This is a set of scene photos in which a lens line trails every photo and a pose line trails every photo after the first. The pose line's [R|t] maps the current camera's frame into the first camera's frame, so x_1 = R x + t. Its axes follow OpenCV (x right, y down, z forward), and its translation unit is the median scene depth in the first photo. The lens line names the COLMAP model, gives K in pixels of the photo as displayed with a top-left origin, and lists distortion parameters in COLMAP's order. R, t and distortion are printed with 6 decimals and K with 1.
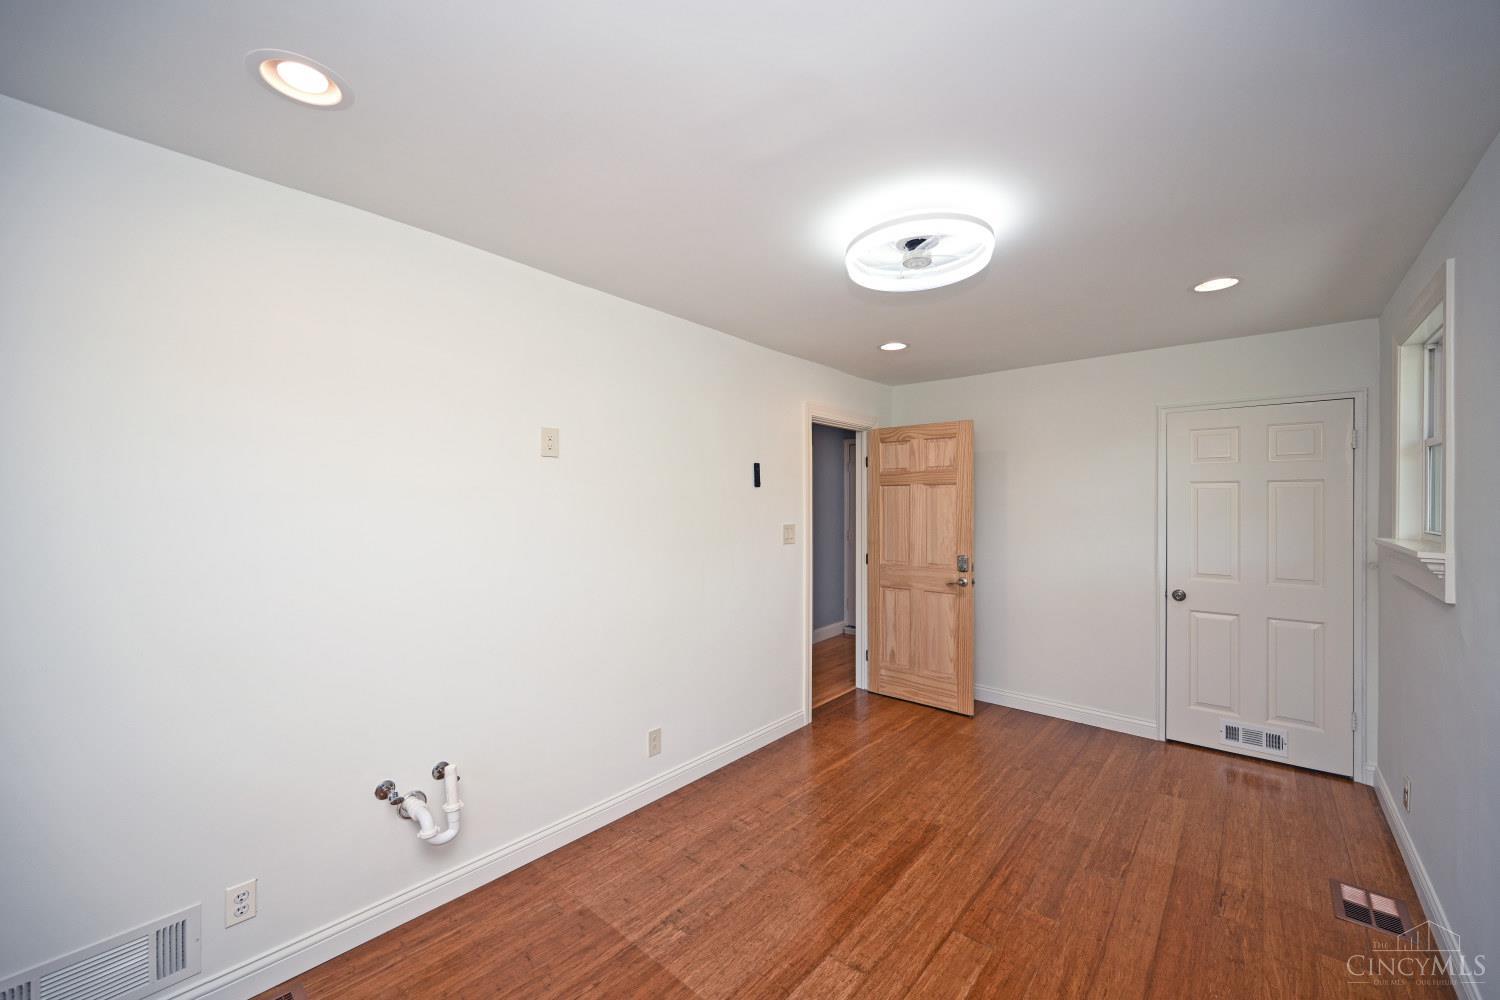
lens RADIAL K [[591.1, 0, 749.6], [0, 591.1, 502.6], [0, 0, 1]] dist [0.000352, -0.000097]
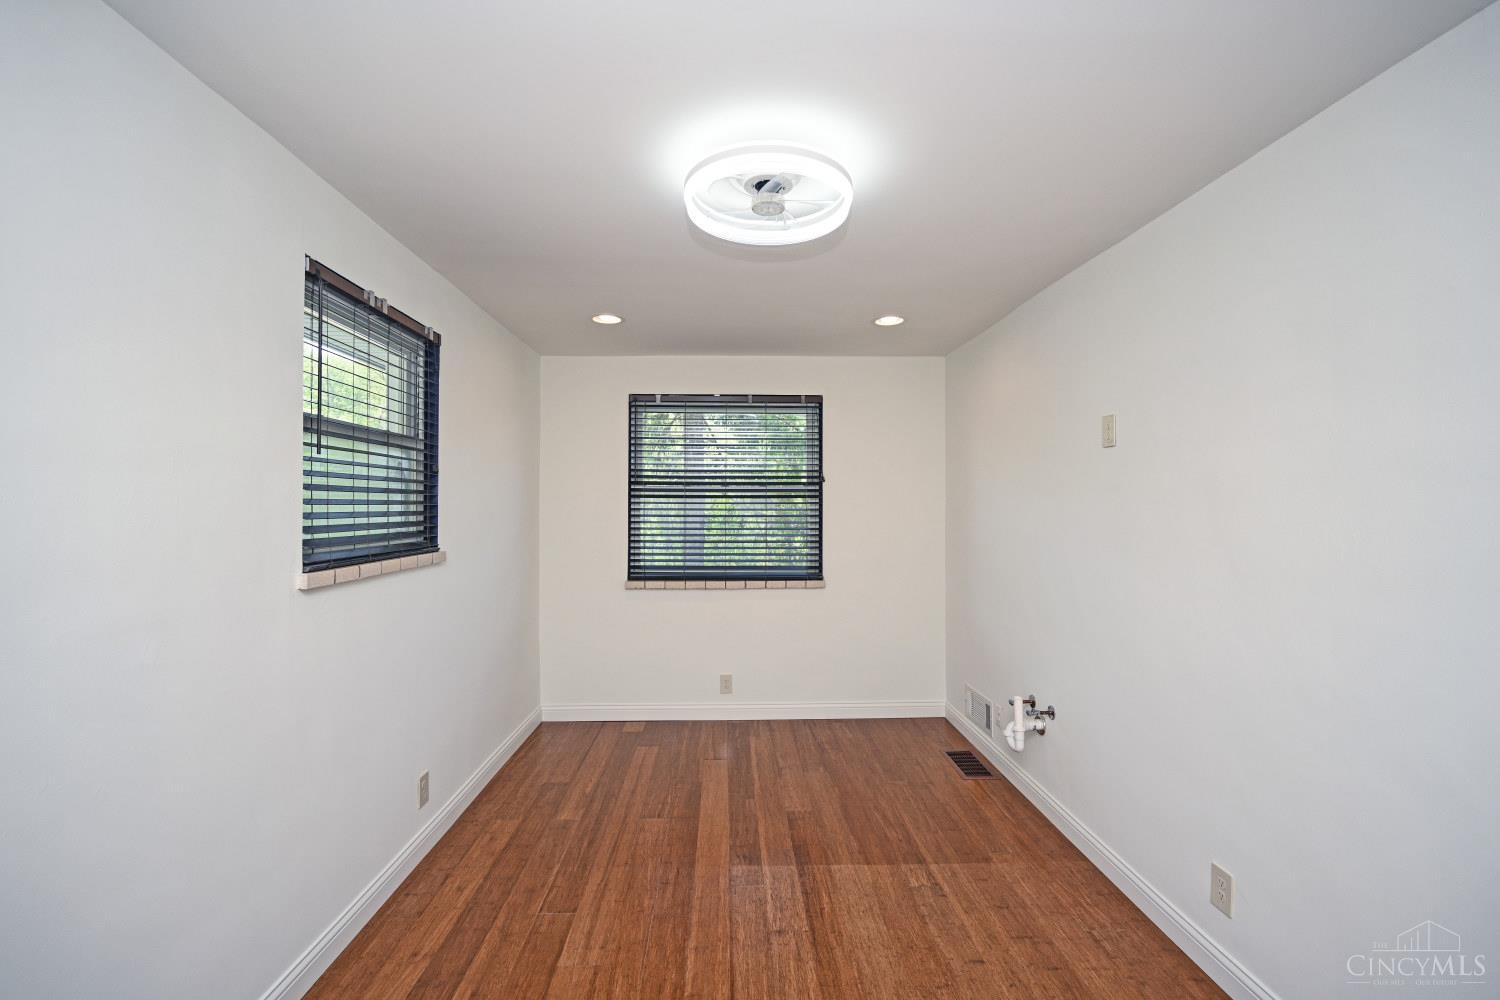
lens RADIAL K [[652.3, 0, 750.0], [0, 652.3, 500.0], [0, 0, 1]] dist [0.000309, 0.000042]
pose [[-0.735288, -0.006557, -0.677723, 0.947860], [-0.002714, 0.999974, -0.006730, 0.015172], [0.677749, -0.003109, -0.735286, 1.696343]]
